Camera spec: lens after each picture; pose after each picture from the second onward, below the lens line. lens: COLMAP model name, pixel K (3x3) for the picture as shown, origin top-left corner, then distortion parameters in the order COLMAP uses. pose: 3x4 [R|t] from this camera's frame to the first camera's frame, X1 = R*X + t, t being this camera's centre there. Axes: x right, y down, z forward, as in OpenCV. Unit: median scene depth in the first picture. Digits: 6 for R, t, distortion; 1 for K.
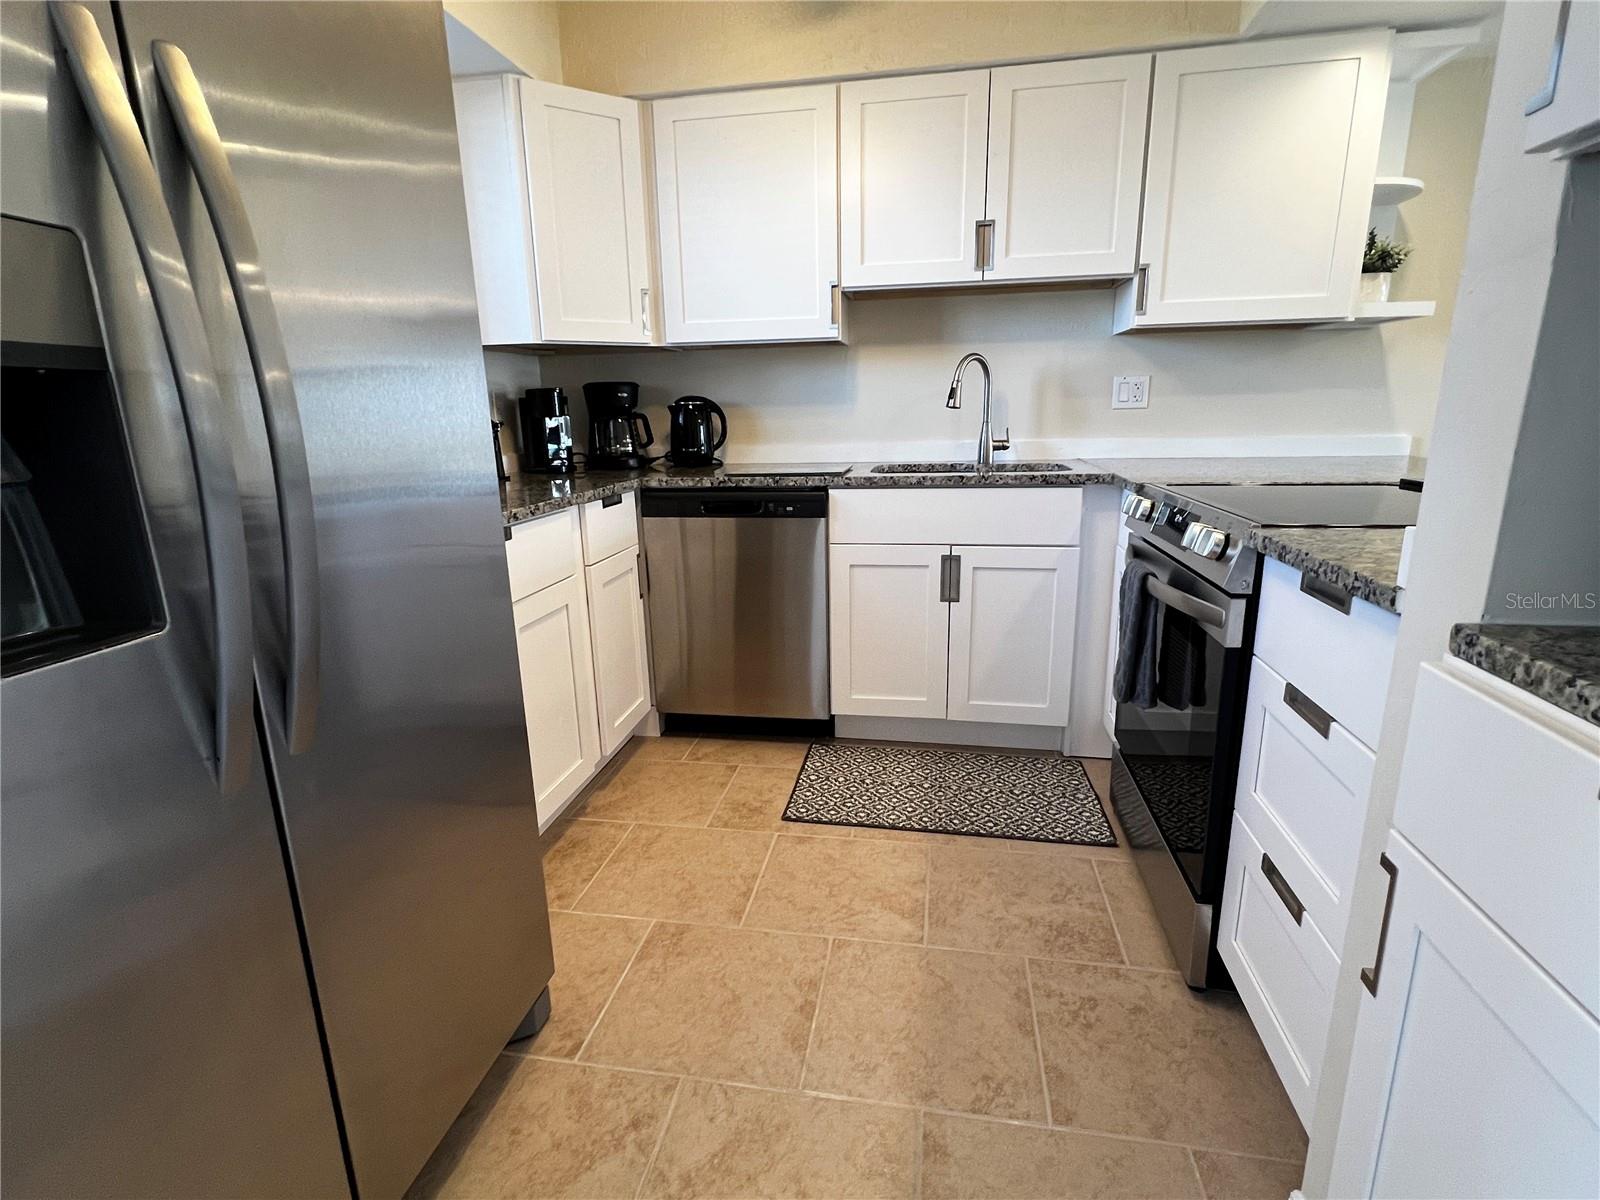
lens RADIAL K [[788.2, 0, 789.4], [0, 788.2, 598.7], [0, 0, 1]] dist [-0.002592, 0.001052]
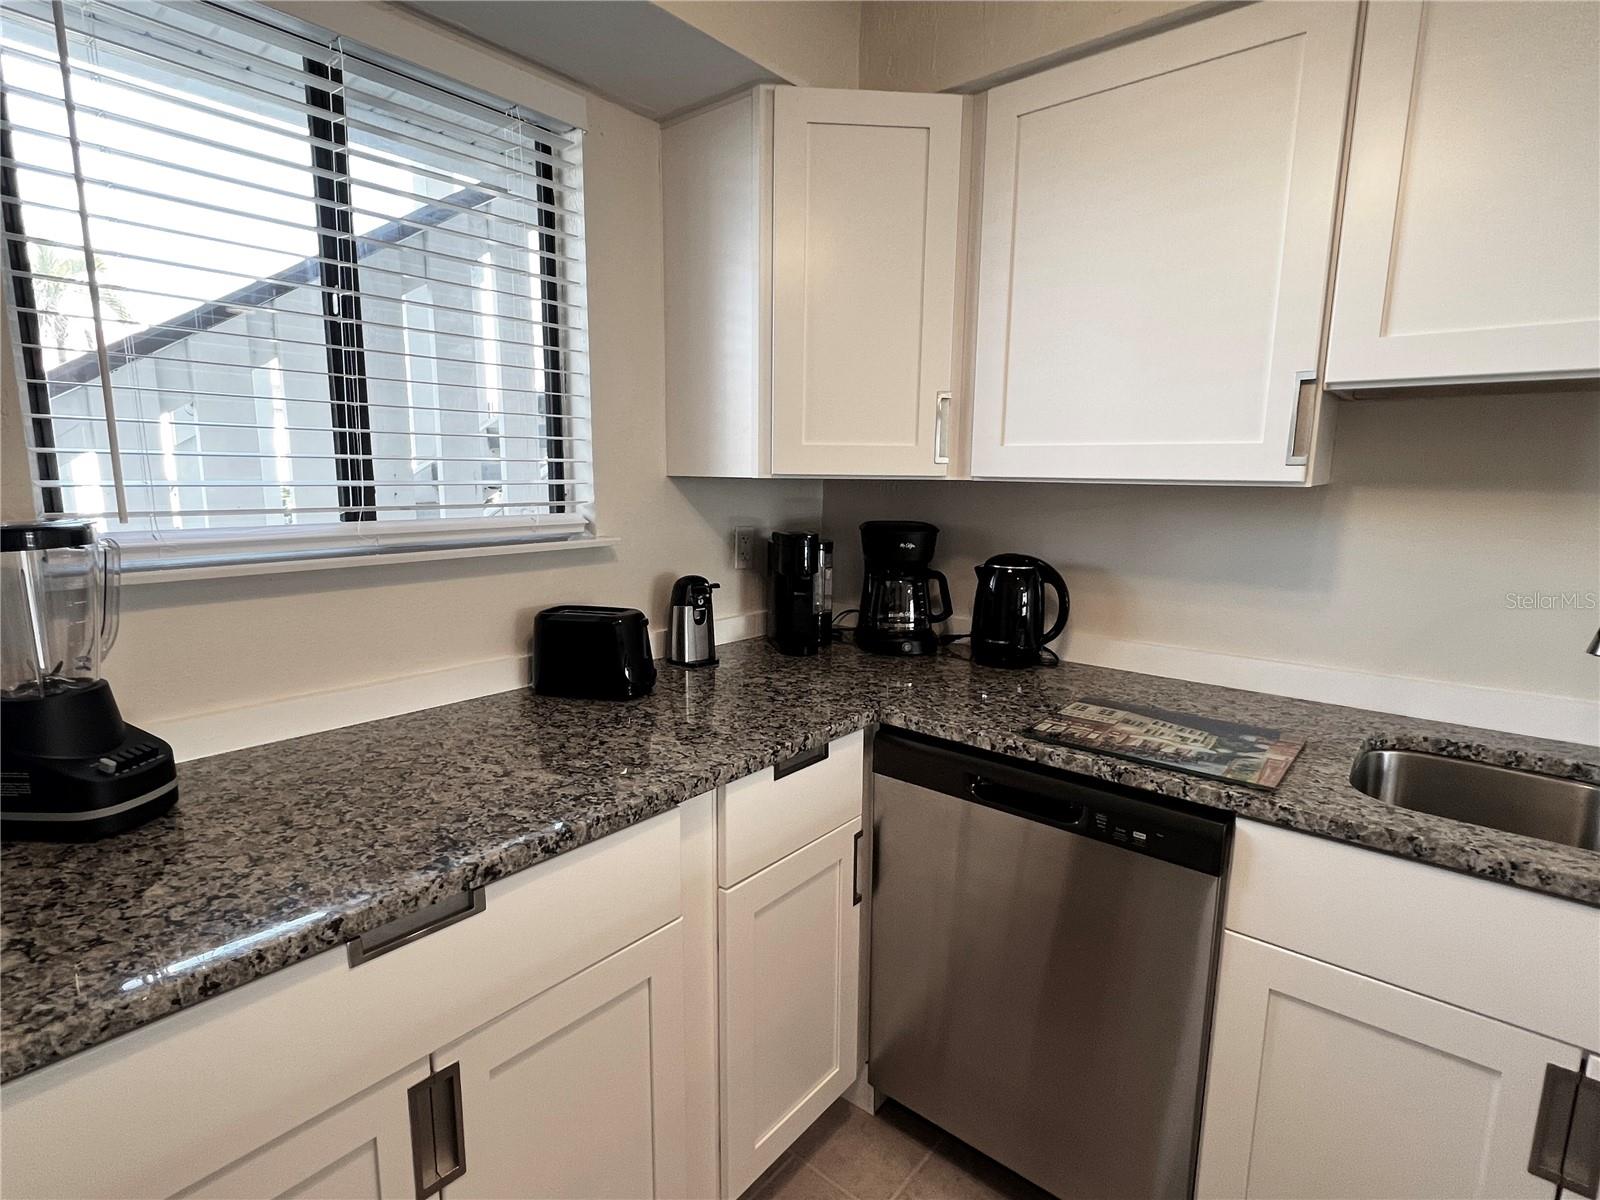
lens RADIAL K [[788.2, 0, 788.7], [0, 788.2, 601.6], [0, 0, 1]] dist [-0.002592, 0.001052]
pose [[0.864911, 0.110367, -0.489640, 0.034359], [-0.146453, 0.988567, -0.035871, -0.202920], [0.480083, 0.102735, 0.871186, 0.447804]]
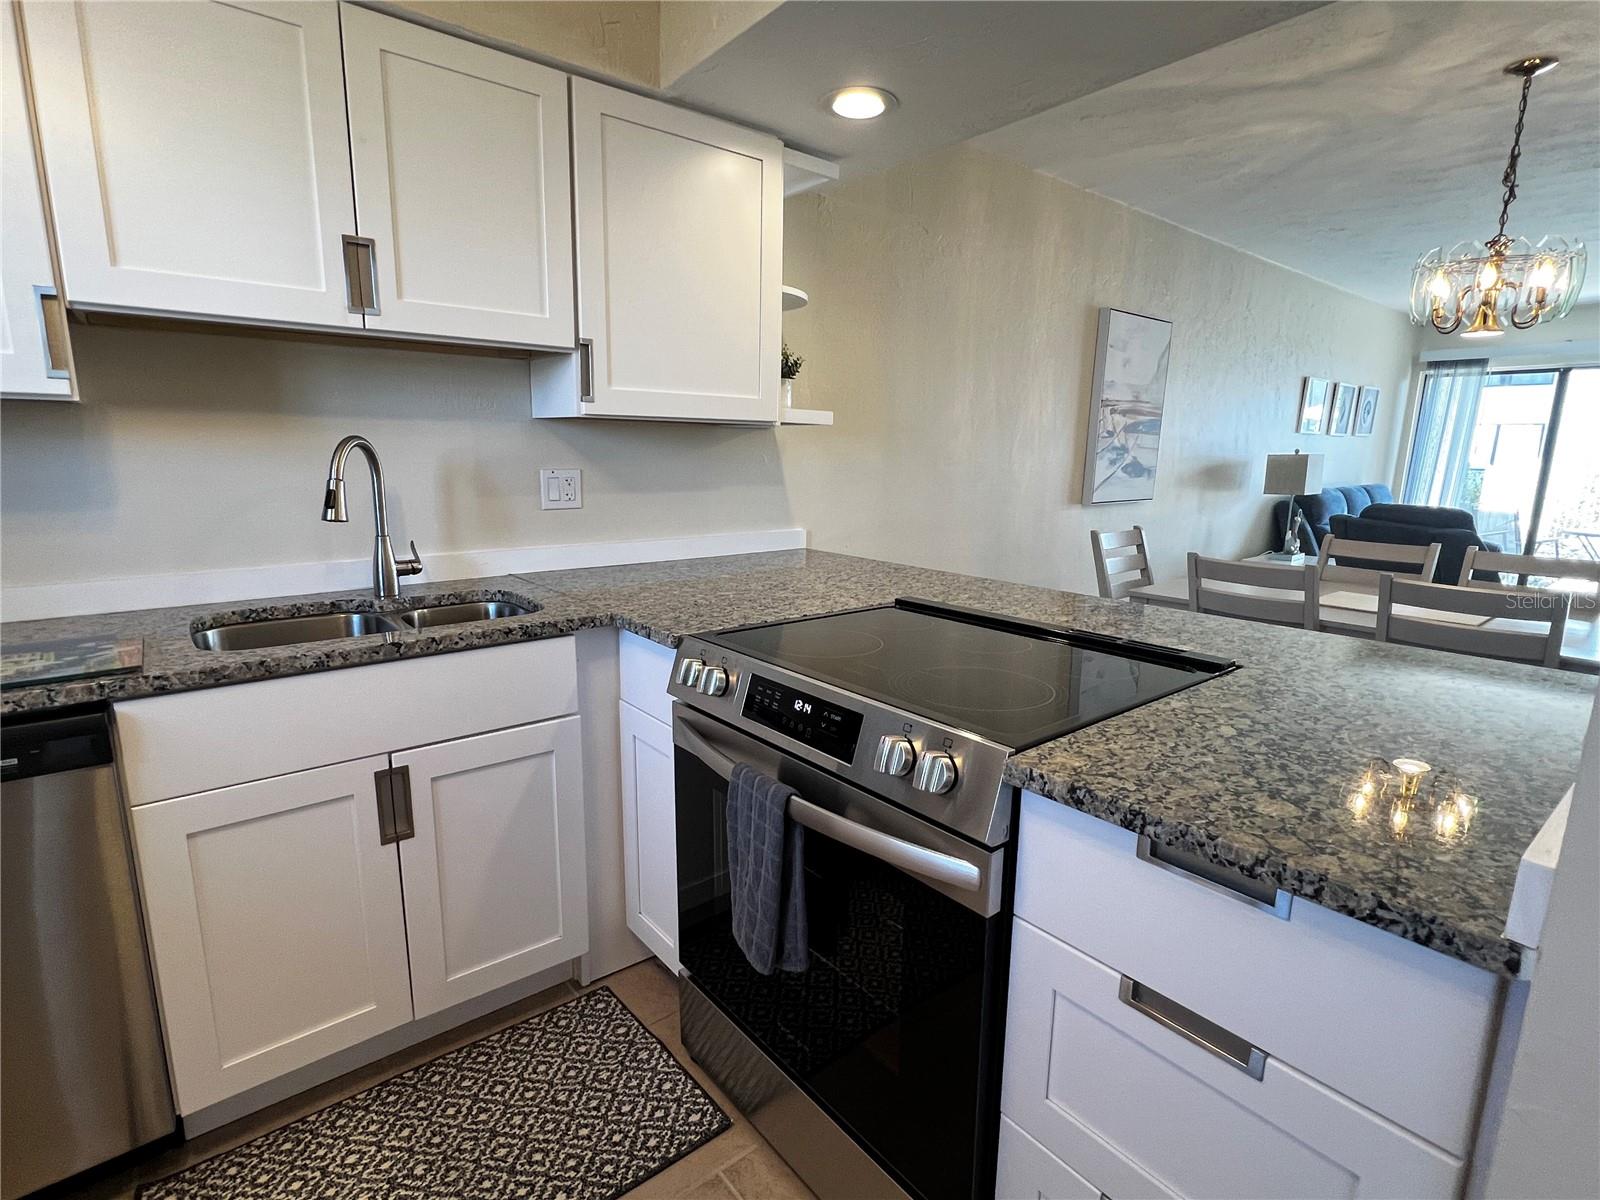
lens RADIAL K [[788.2, 0, 792.6], [0, 788.2, 603.4], [0, 0, 1]] dist [-0.002592, 0.001052]
pose [[0.649874, -0.116660, 0.751035, -0.035830], [0.153930, 0.987874, 0.020253, -0.141193], [-0.744291, 0.102445, 0.659951, 0.337276]]
